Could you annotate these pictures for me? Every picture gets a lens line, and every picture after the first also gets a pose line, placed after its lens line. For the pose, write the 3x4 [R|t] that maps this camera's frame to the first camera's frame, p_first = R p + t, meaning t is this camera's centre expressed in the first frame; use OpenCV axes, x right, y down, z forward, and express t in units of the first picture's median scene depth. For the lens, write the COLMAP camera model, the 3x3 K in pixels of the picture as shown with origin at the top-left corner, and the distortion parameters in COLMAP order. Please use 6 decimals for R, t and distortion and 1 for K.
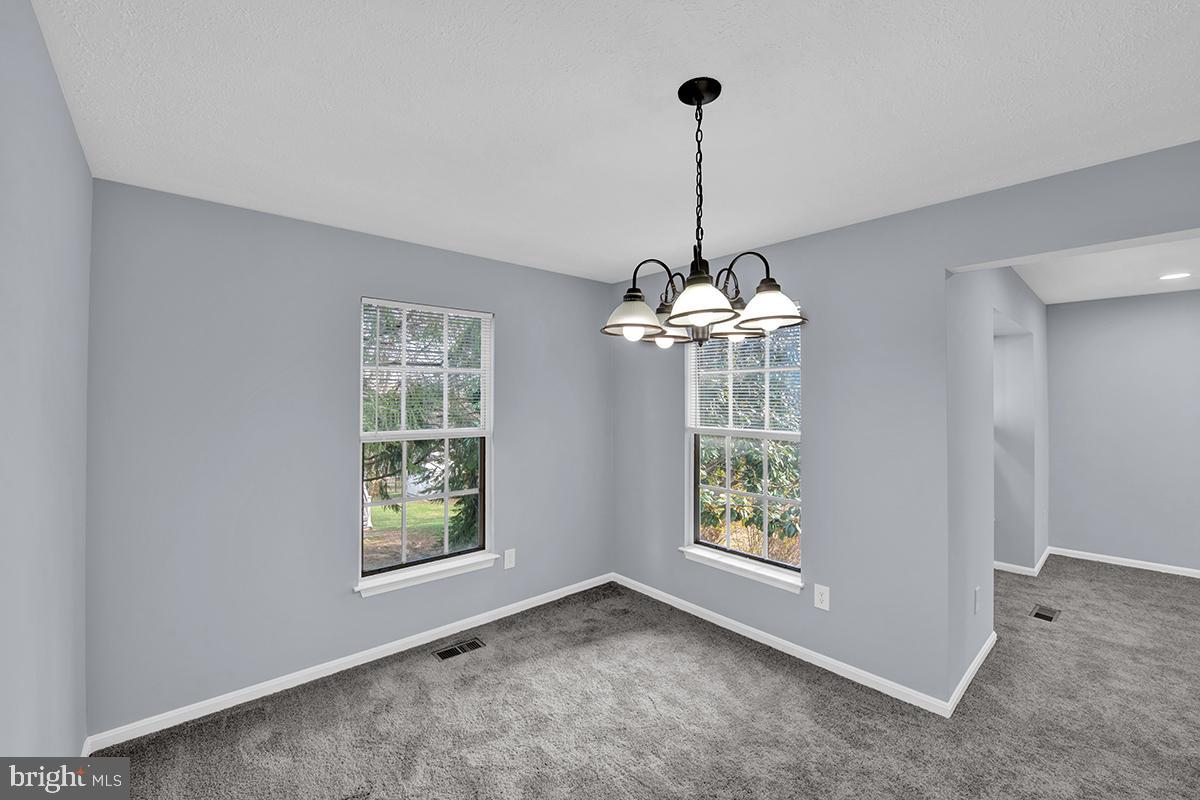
lens RADIAL K [[489.3, 0, 608.5], [0, 489.3, 402.4], [0, 0, 1]] dist [-0.015592, -0.001105]
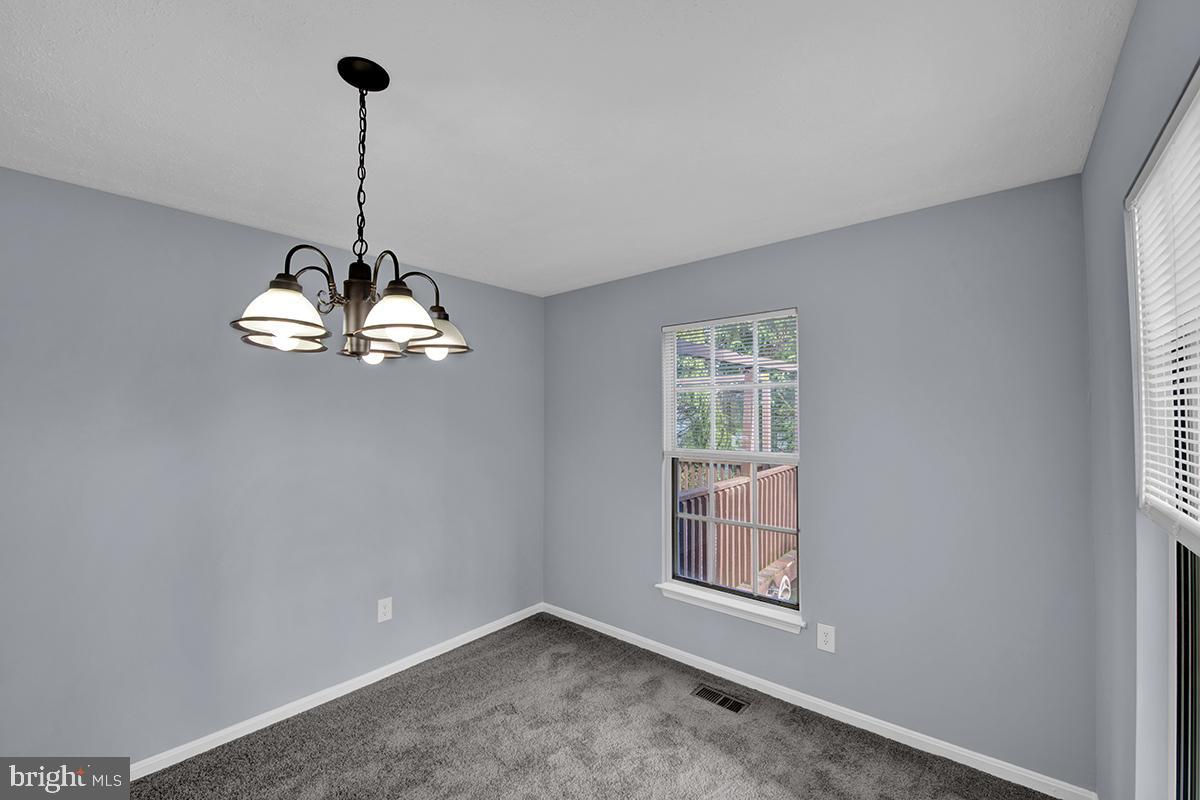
lens RADIAL K [[489.3, 0, 603.0], [0, 489.3, 406.5], [0, 0, 1]] dist [-0.015592, -0.001105]
pose [[0.130111, -0.020718, -0.991283, 0.587985], [-0.008501, 0.999722, -0.022010, -0.008859], [0.991463, 0.011291, 0.129899, 0.696004]]
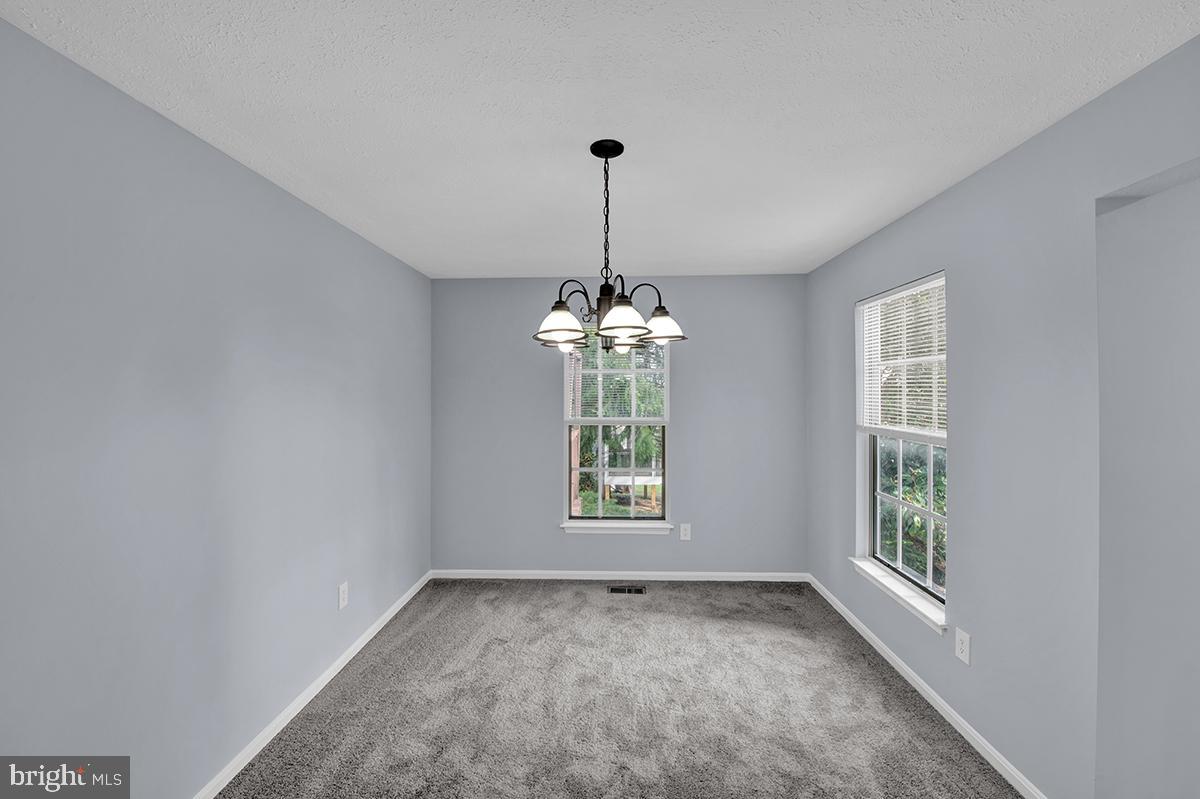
lens RADIAL K [[489.3, 0, 607.5], [0, 489.3, 396.8], [0, 0, 1]] dist [-0.015592, -0.001105]
pose [[0.727691, 0.004100, -0.685893, 0.555838], [-0.004636, 0.999989, 0.001059, -0.000610], [0.685889, 0.002409, 0.727702, 0.035732]]
